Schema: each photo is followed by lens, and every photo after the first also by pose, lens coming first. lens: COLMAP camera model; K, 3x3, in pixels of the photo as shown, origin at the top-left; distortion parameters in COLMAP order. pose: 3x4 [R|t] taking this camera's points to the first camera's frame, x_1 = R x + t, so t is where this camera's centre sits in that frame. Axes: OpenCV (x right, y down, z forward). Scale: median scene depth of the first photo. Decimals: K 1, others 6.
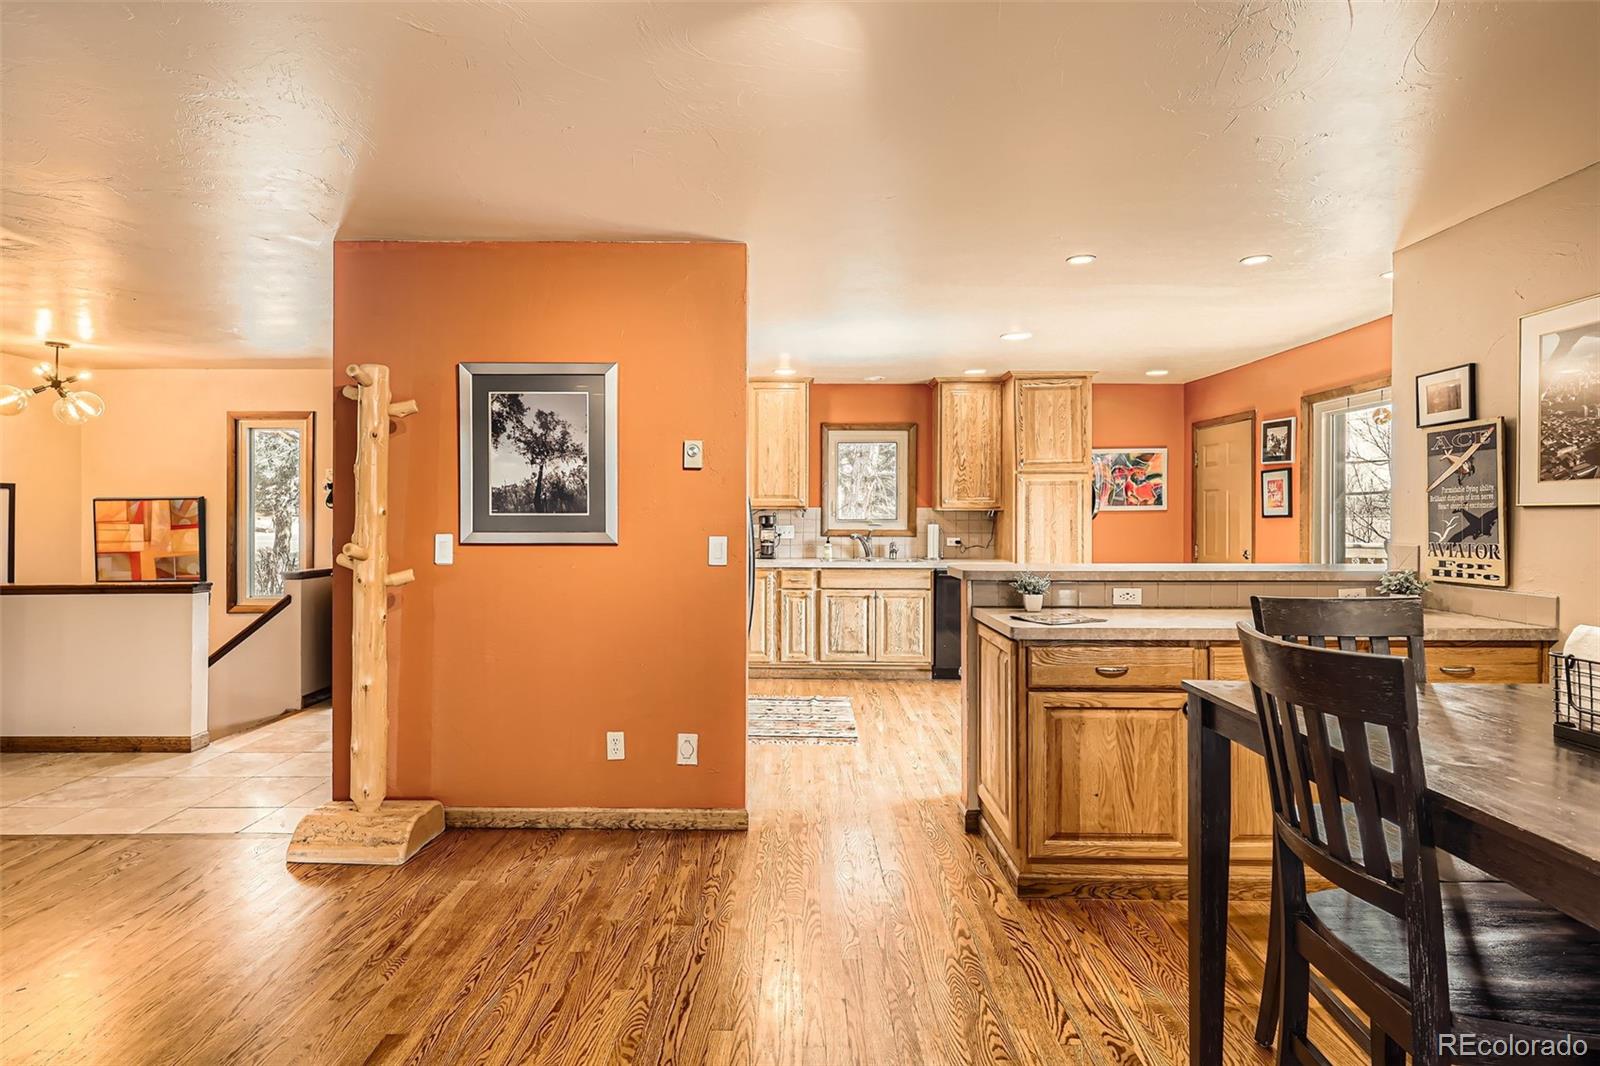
lens RADIAL K [[813.4, 0, 784.4], [0, 813.4, 513.1], [0, 0, 1]] dist [0.002424, 0.000398]
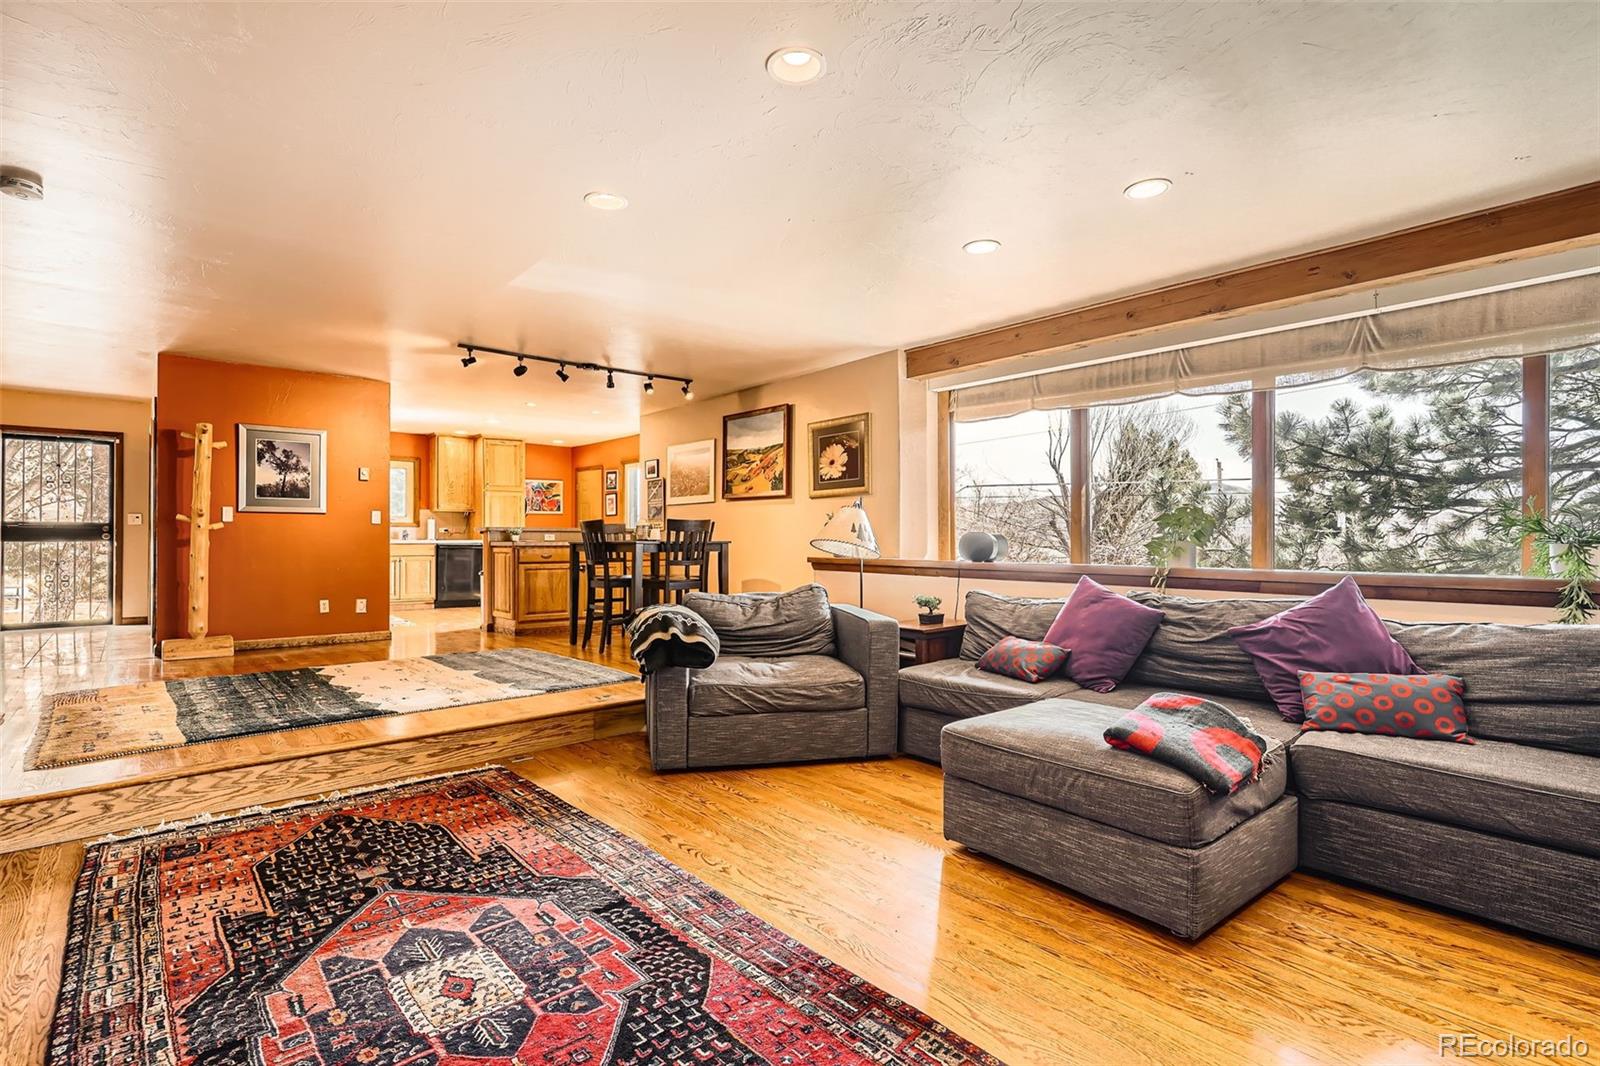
lens RADIAL K [[768.1, 0, 787.8], [0, 768.1, 537.4], [0, 0, 1]] dist [0.003221, -0.001975]
pose [[0.747522, 0.000432, 0.664237, -0.401571], [-0.001106, 0.999999, 0.000594, 0.061846], [-0.664237, -0.001179, 0.747522, -0.841603]]
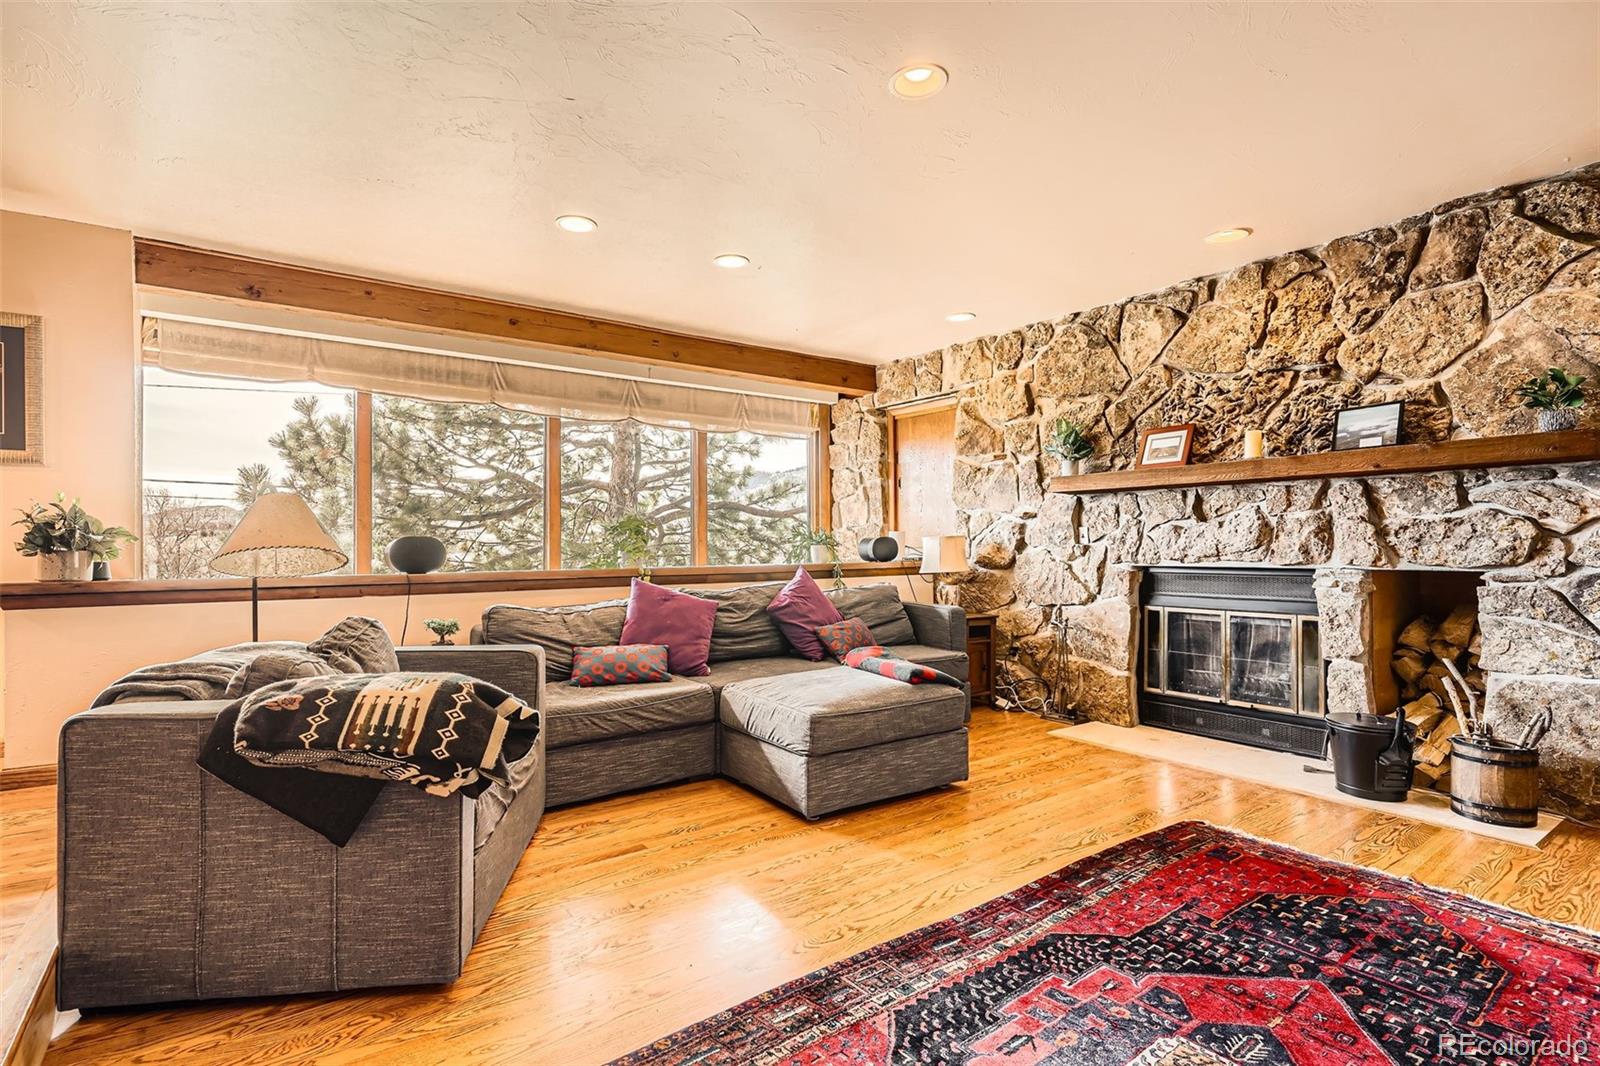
lens RADIAL K [[768.1, 0, 787.8], [0, 768.1, 537.4], [0, 0, 1]] dist [0.003221, -0.001975]
pose [[-0.603635, 0.010604, 0.797190, -0.418442], [0.005294, 0.999943, -0.009292, 0.065437], [-0.797243, -0.001389, -0.603656, -0.163382]]
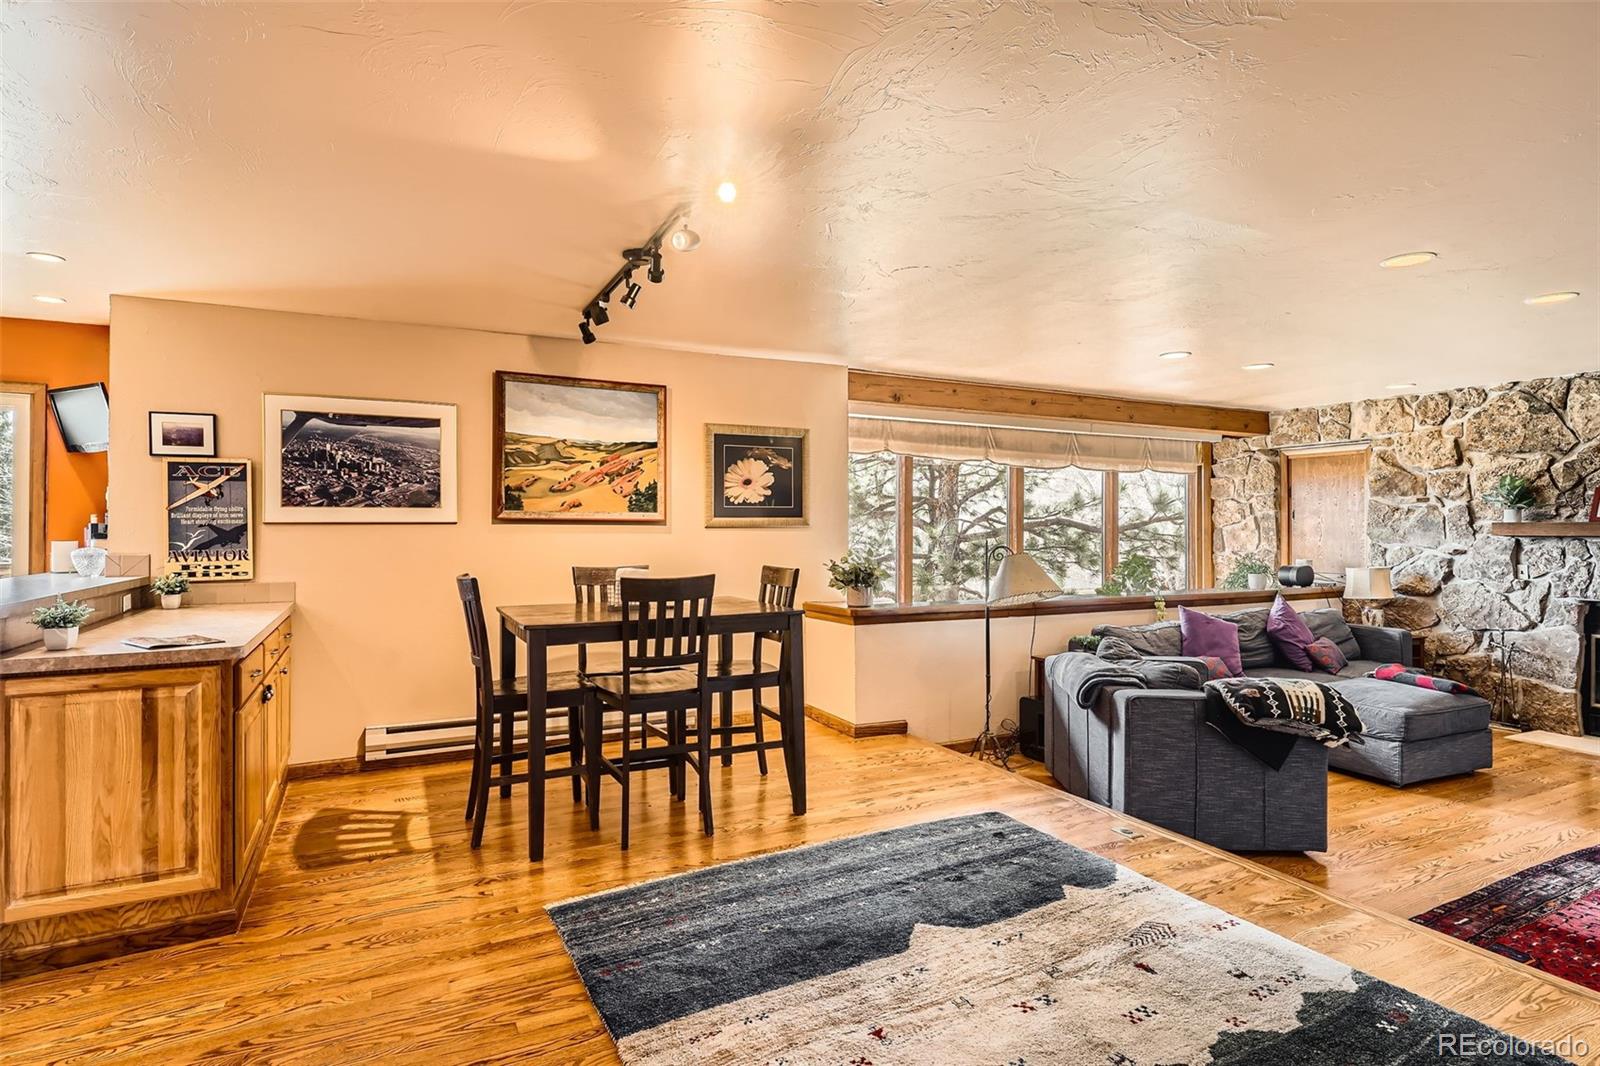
lens RADIAL K [[810.6, 0, 792.7], [0, 810.6, 526.1], [0, 0, 1]] dist [0.002334, 0.000929]
pose [[-0.467018, 0.005884, 0.884228, -0.431165], [-0.002682, 0.999964, -0.008071, 0.003631], [-0.884244, -0.006141, -0.466985, 0.444605]]
